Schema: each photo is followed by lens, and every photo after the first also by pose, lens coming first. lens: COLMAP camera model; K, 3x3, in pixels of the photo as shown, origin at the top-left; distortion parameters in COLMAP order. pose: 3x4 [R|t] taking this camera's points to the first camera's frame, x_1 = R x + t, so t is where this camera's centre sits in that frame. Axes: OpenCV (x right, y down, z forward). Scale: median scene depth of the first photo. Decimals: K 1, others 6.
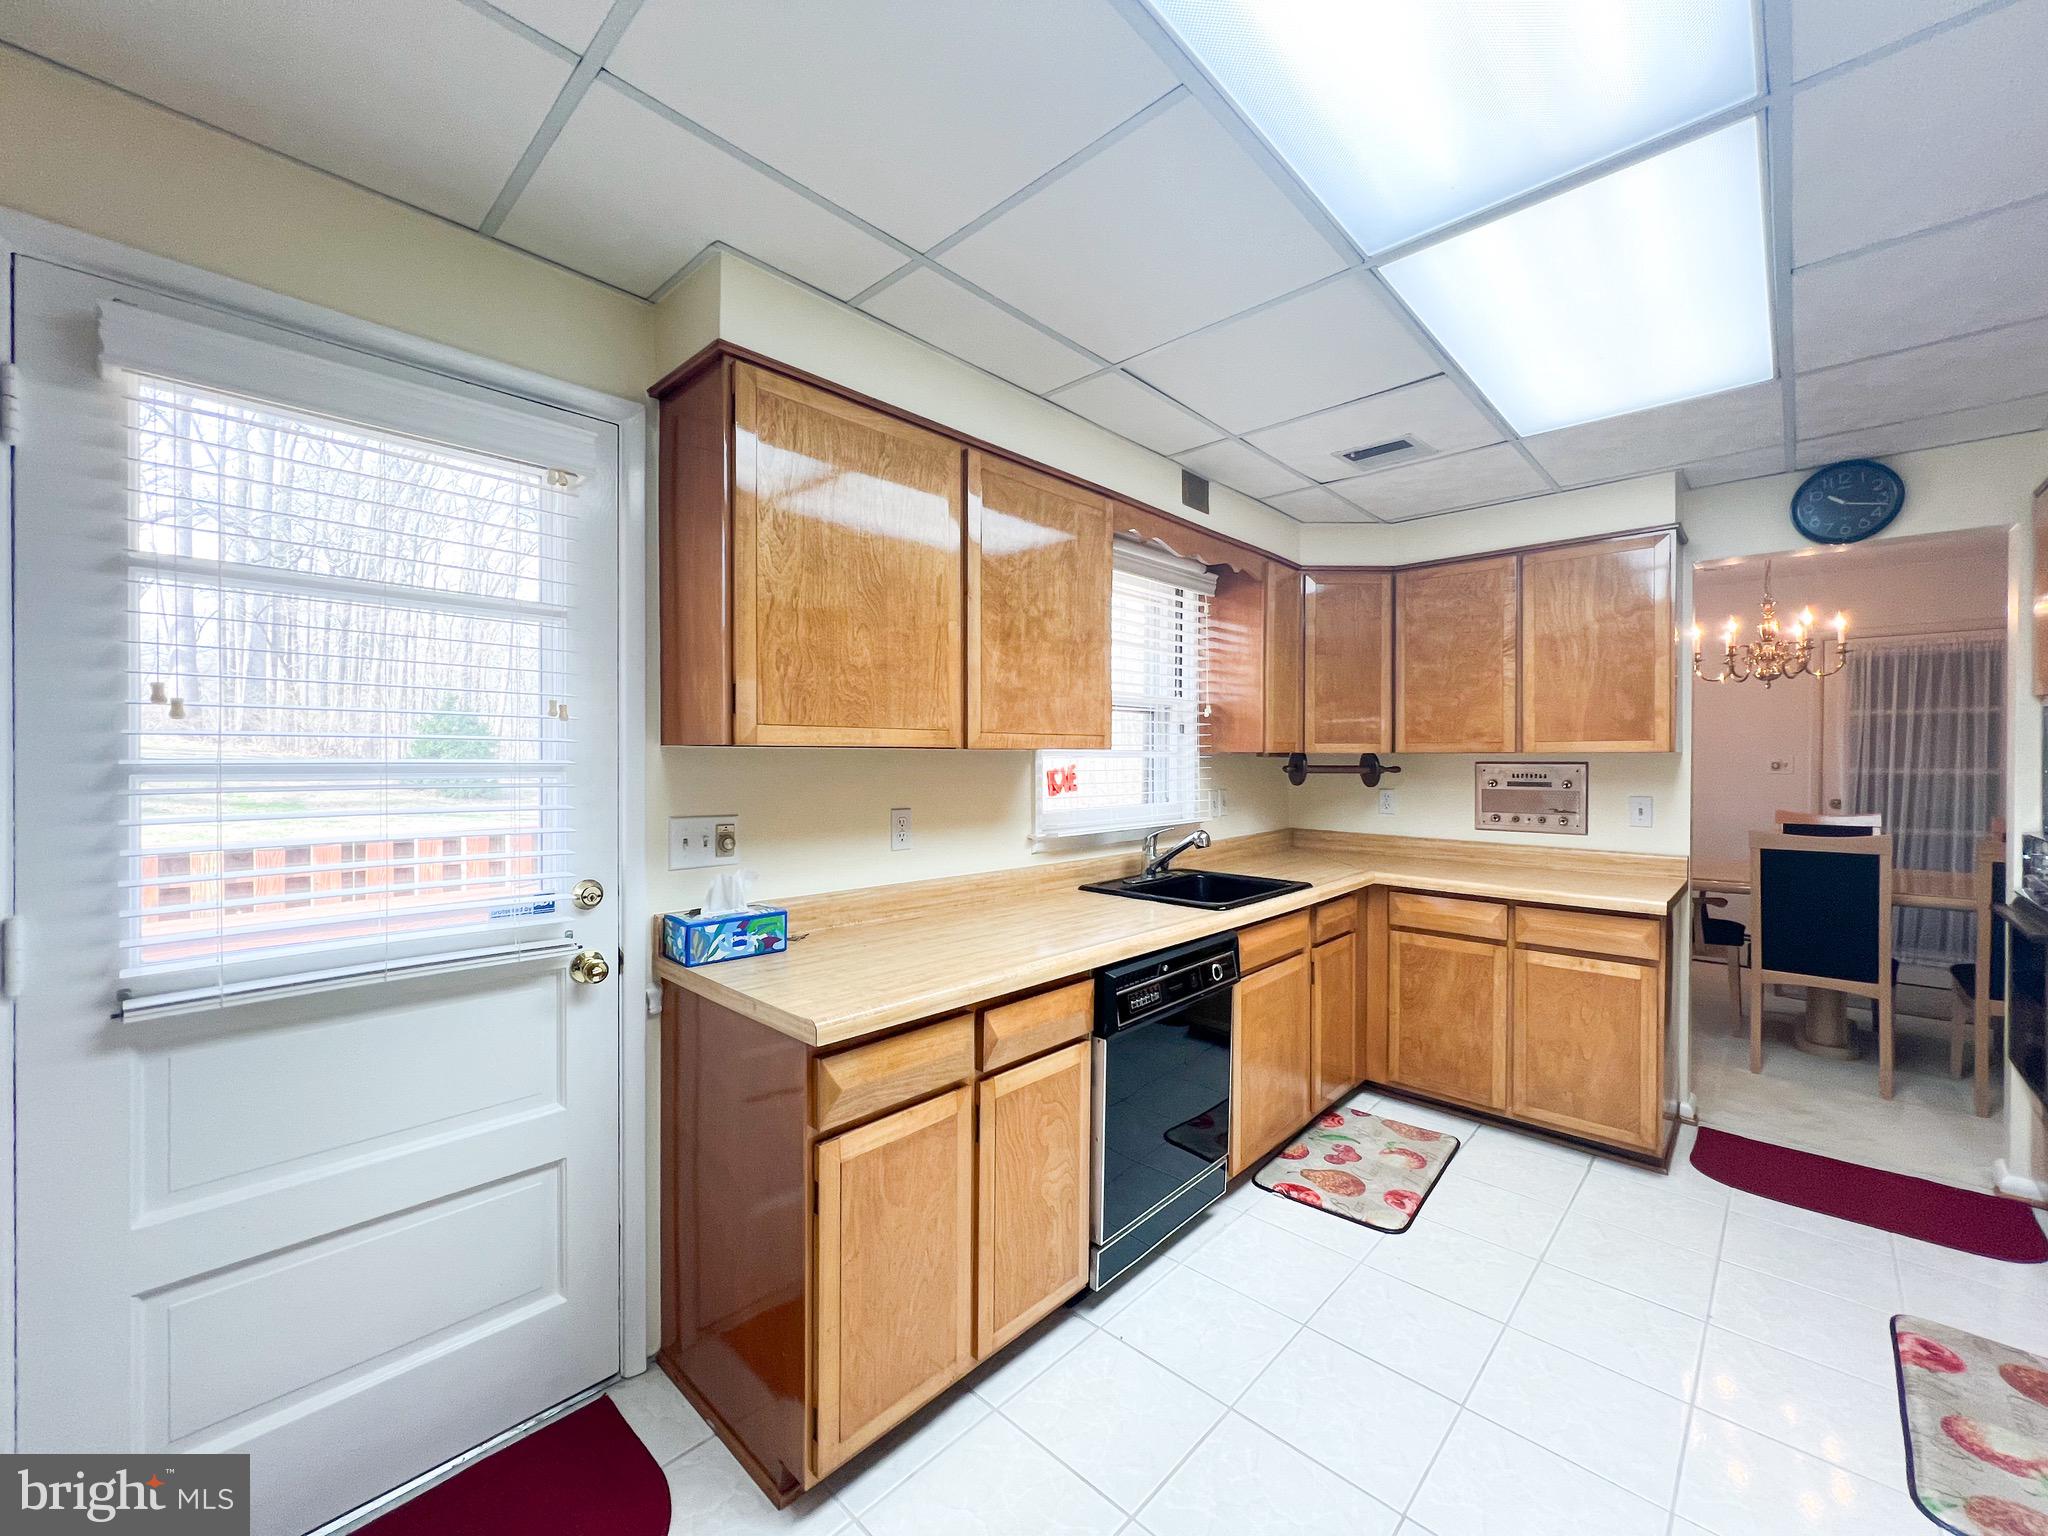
lens RADIAL K [[823.2, 0, 1024.1], [0, 823.2, 763.9], [0, 0, 1]] dist [-0.000138, 0.000068]
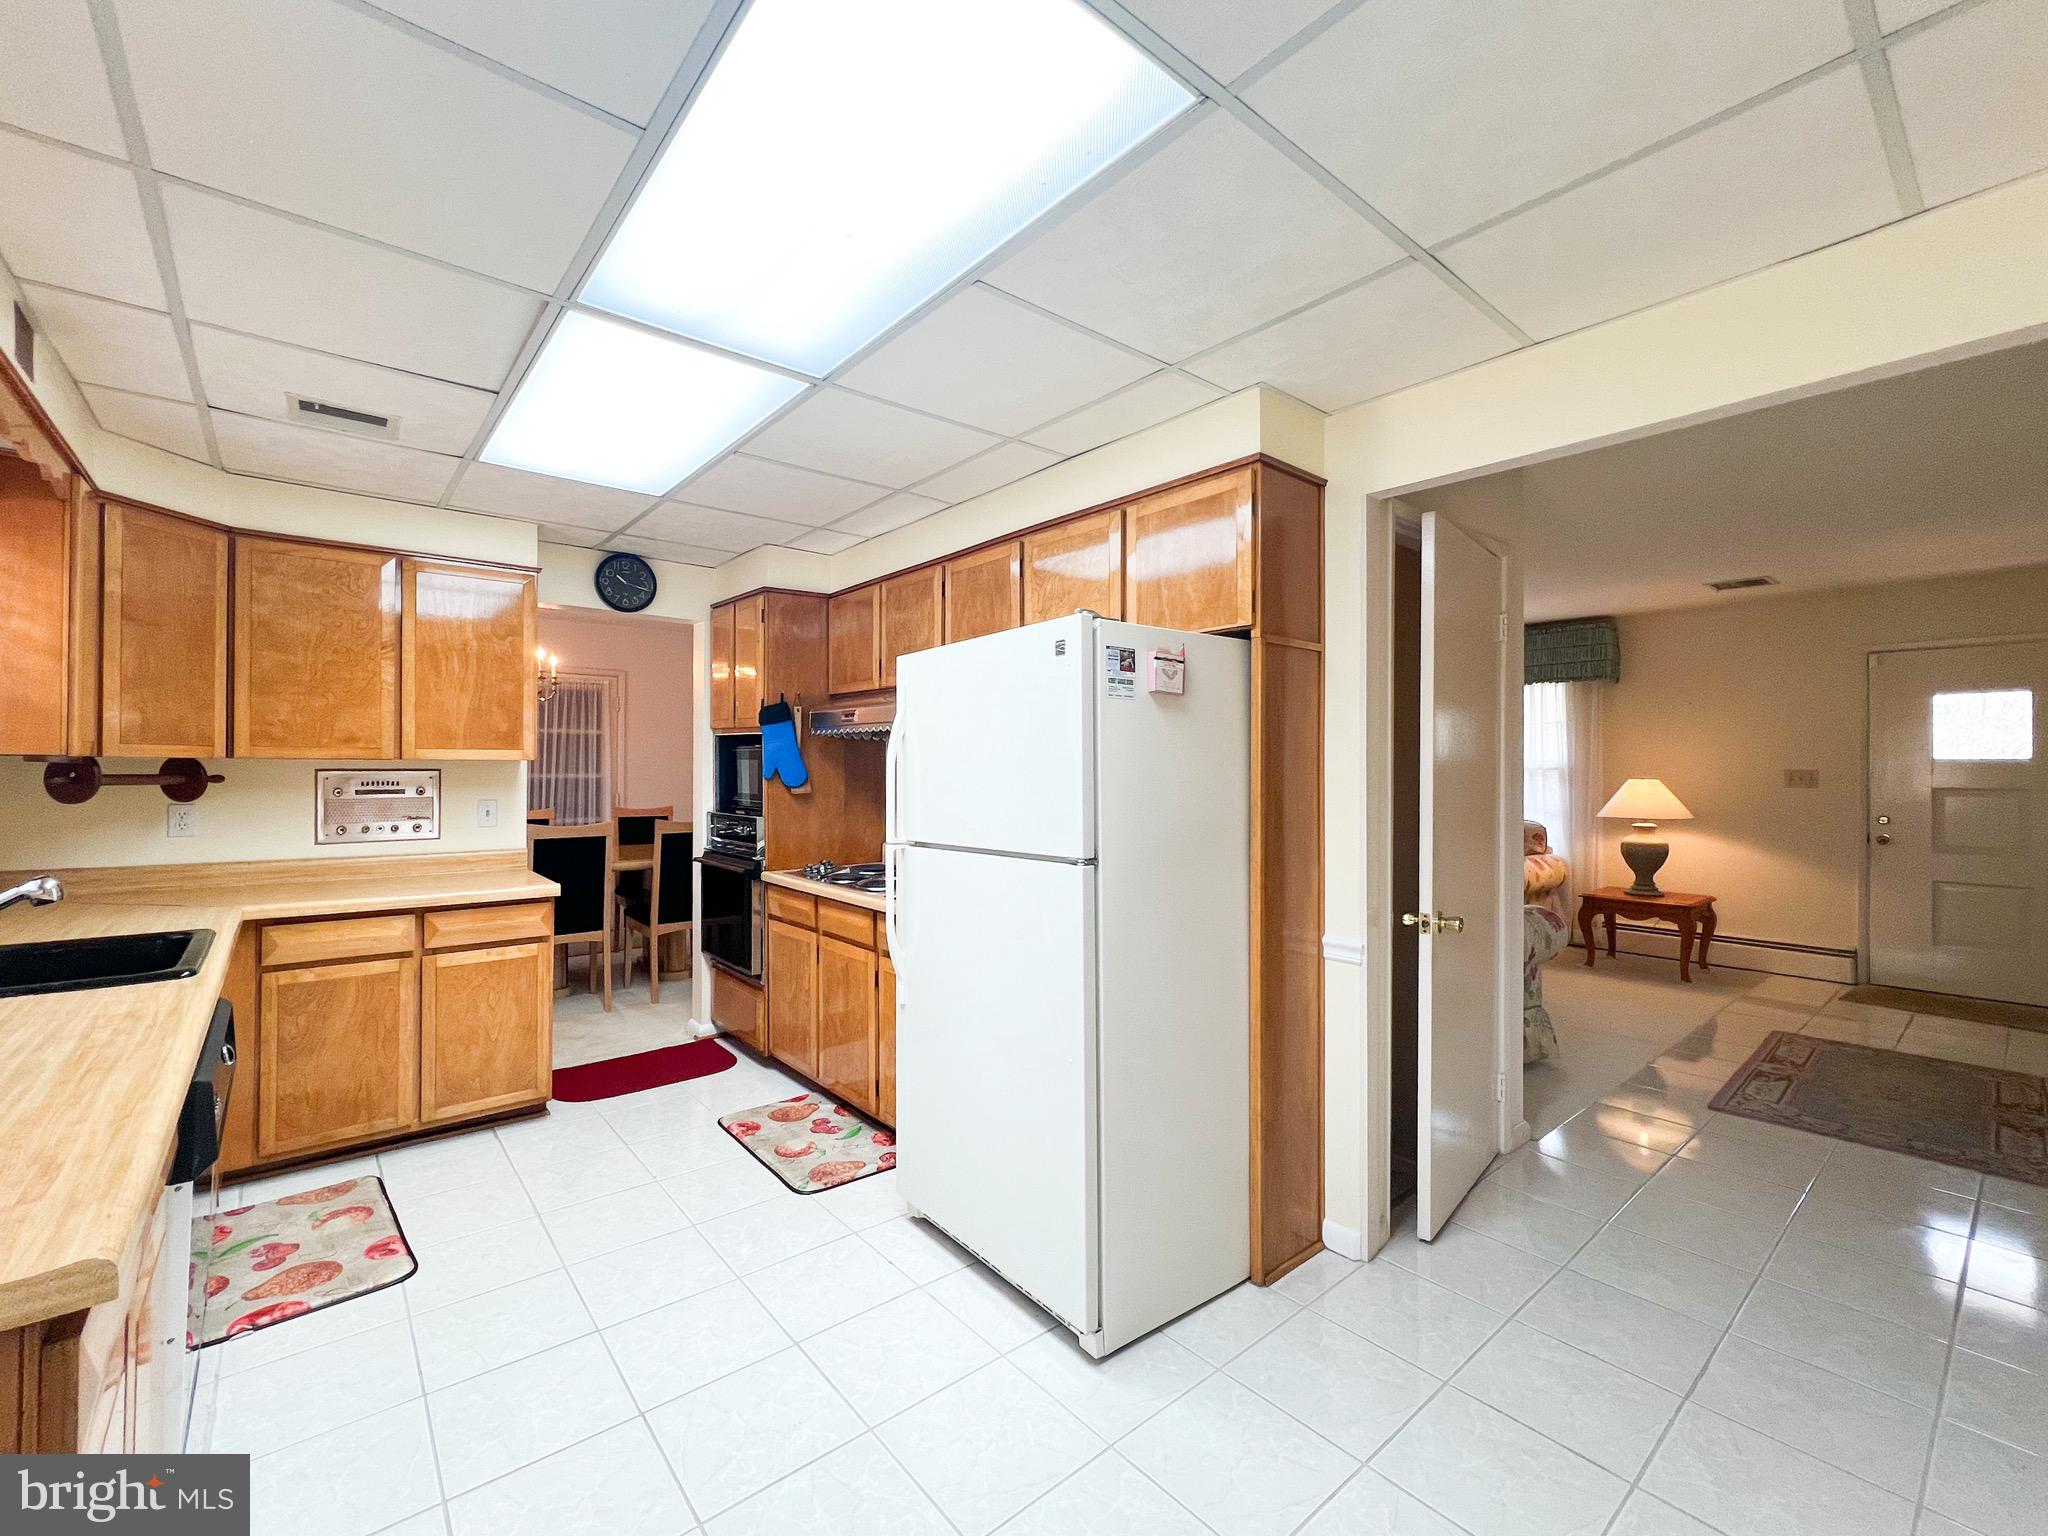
lens RADIAL K [[841.3, 0, 1026.7], [0, 841.3, 764.0], [0, 0, 1]] dist [-0.000126, 0.001221]
pose [[0.120032, 0.004577, 0.992759, -0.325279], [0.003665, 0.999981, -0.005054, -0.000671], [-0.992763, 0.004245, 0.120013, 0.151745]]
